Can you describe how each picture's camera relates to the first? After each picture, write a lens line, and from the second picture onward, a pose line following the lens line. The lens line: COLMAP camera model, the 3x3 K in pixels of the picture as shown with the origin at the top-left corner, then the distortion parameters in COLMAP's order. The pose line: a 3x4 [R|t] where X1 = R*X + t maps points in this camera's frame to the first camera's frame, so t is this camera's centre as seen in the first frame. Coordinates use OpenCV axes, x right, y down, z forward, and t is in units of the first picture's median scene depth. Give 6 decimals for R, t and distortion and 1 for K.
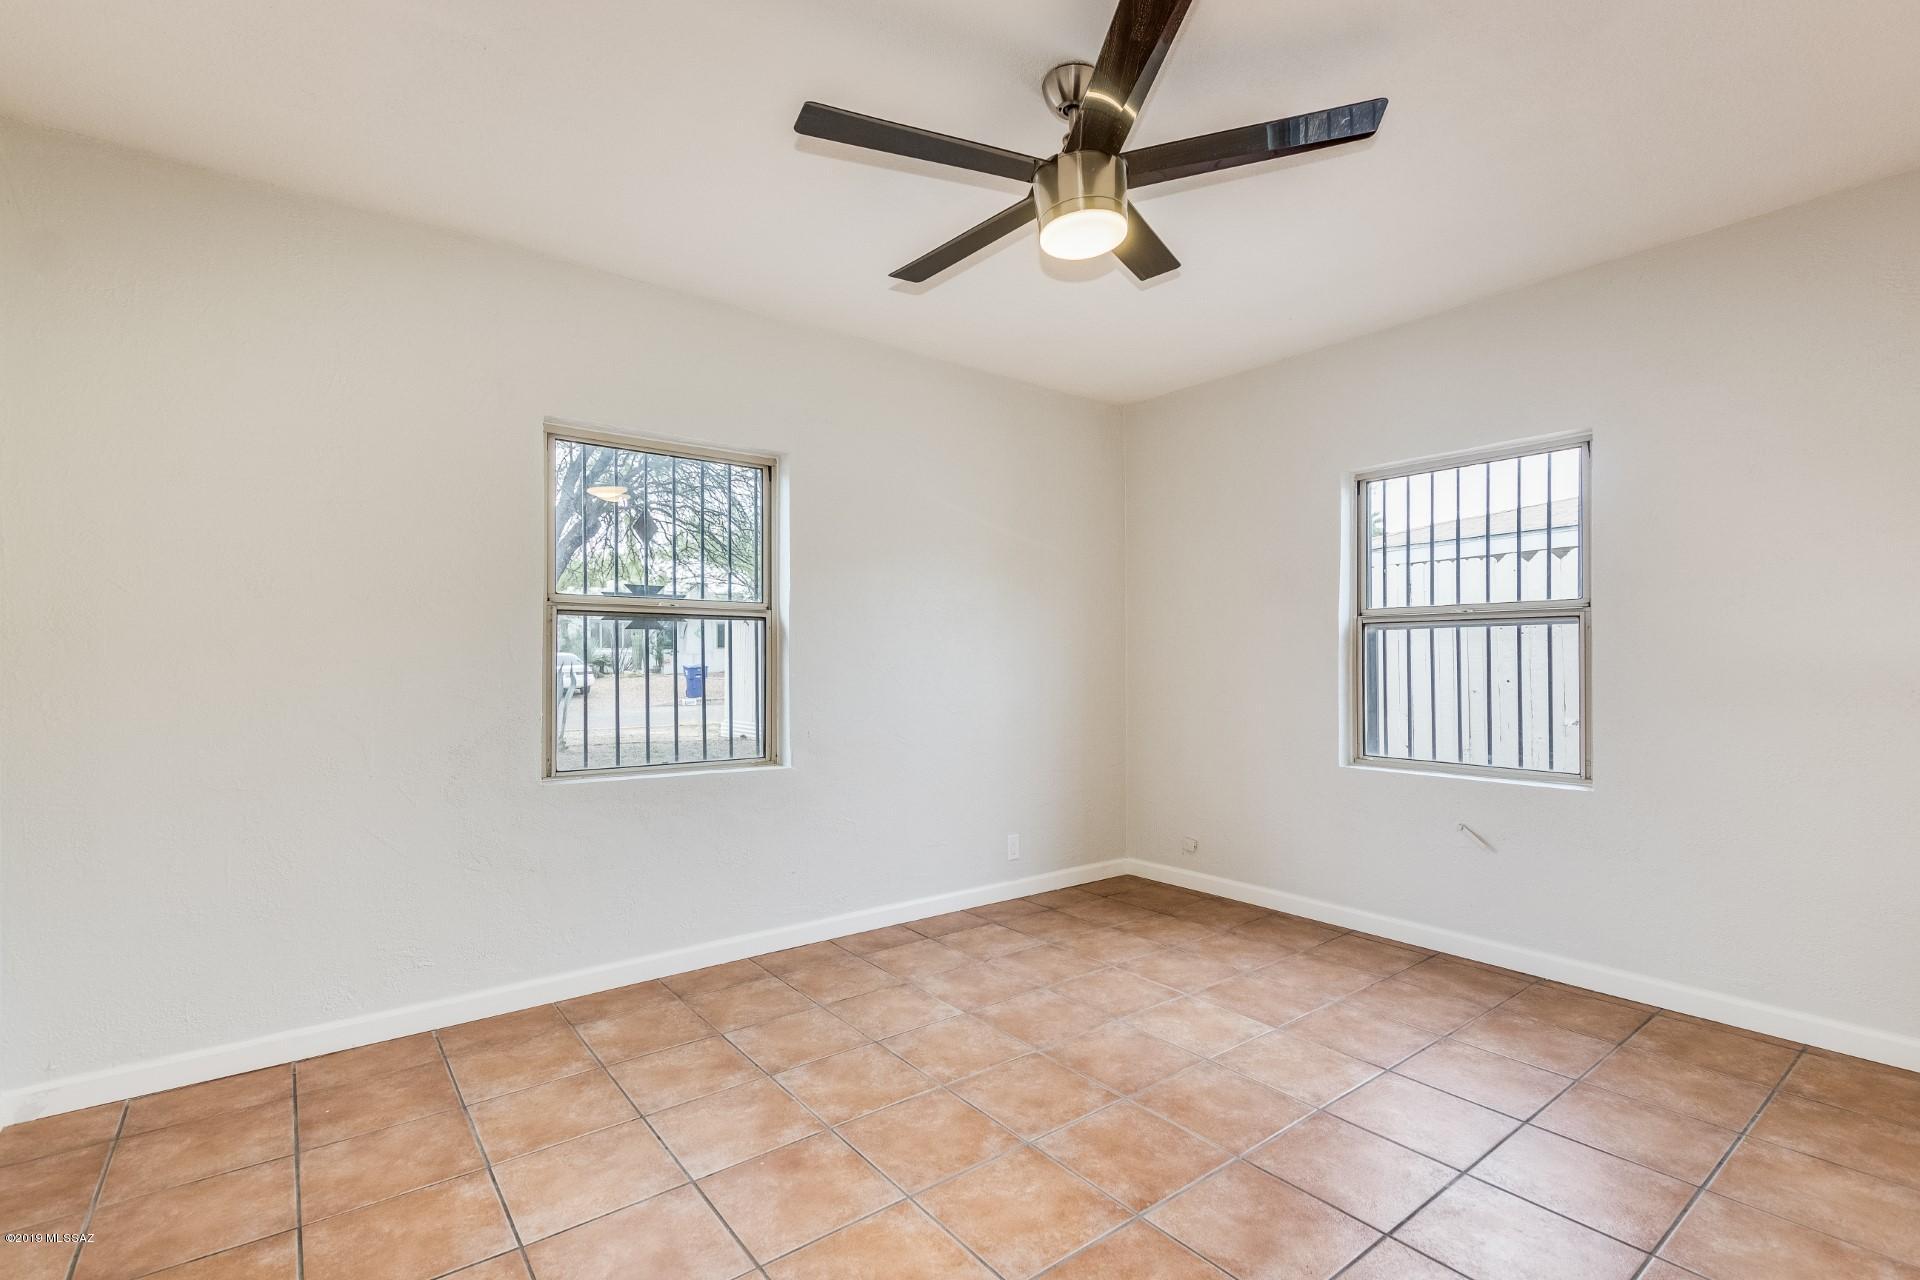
lens RADIAL K [[885.3, 0, 961.3], [0, 885.3, 649.2], [0, 0, 1]] dist [-0.001374, -0.000450]
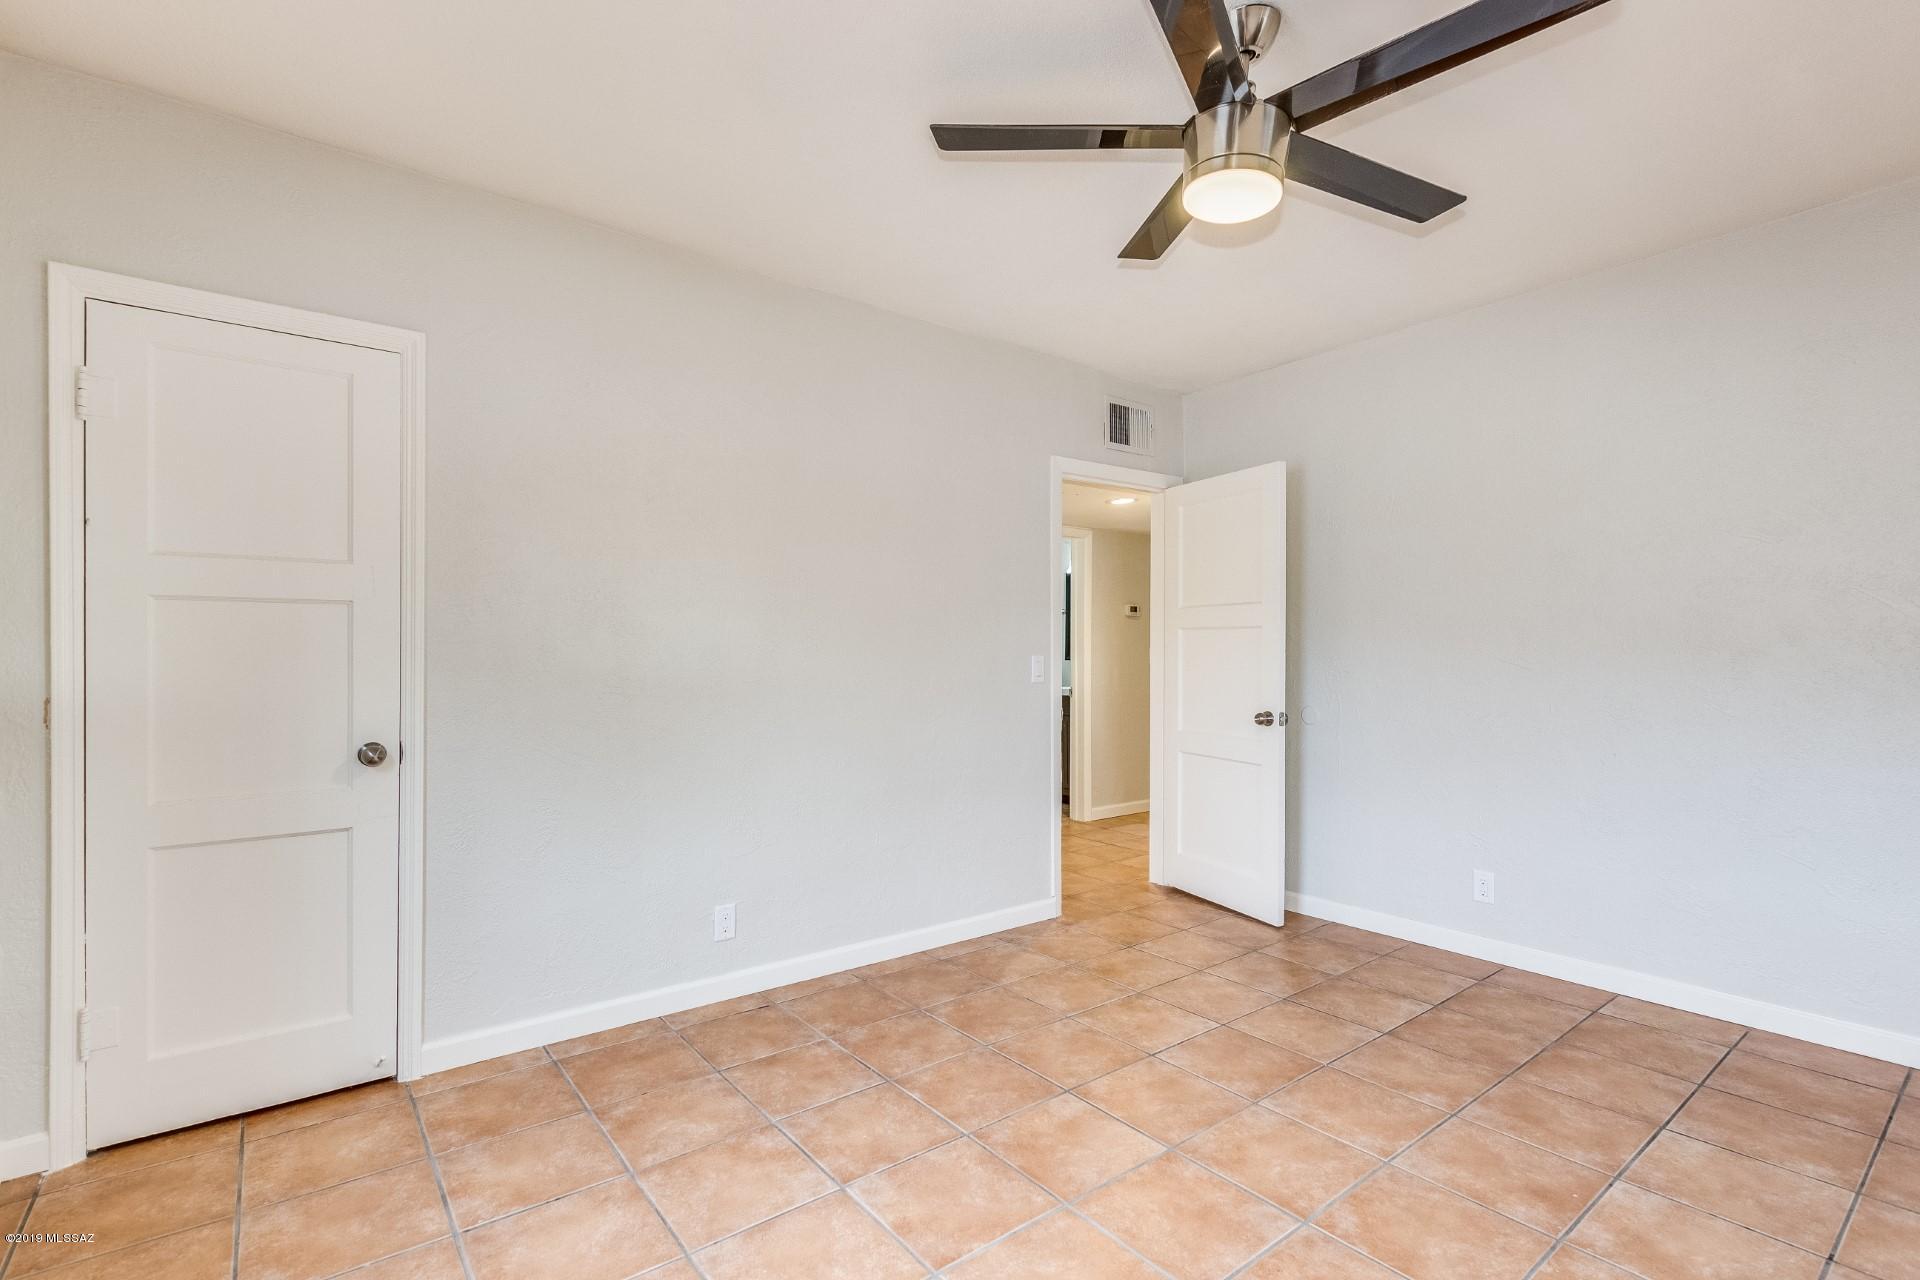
lens RADIAL K [[885.3, 0, 967.0], [0, 885.3, 641.3], [0, 0, 1]] dist [-0.001374, -0.000450]
pose [[-0.999882, 0.004611, -0.014656, 0.446801], [0.004864, 0.999839, -0.017292, 0.006117], [0.014574, -0.017361, -0.999743, 2.009190]]
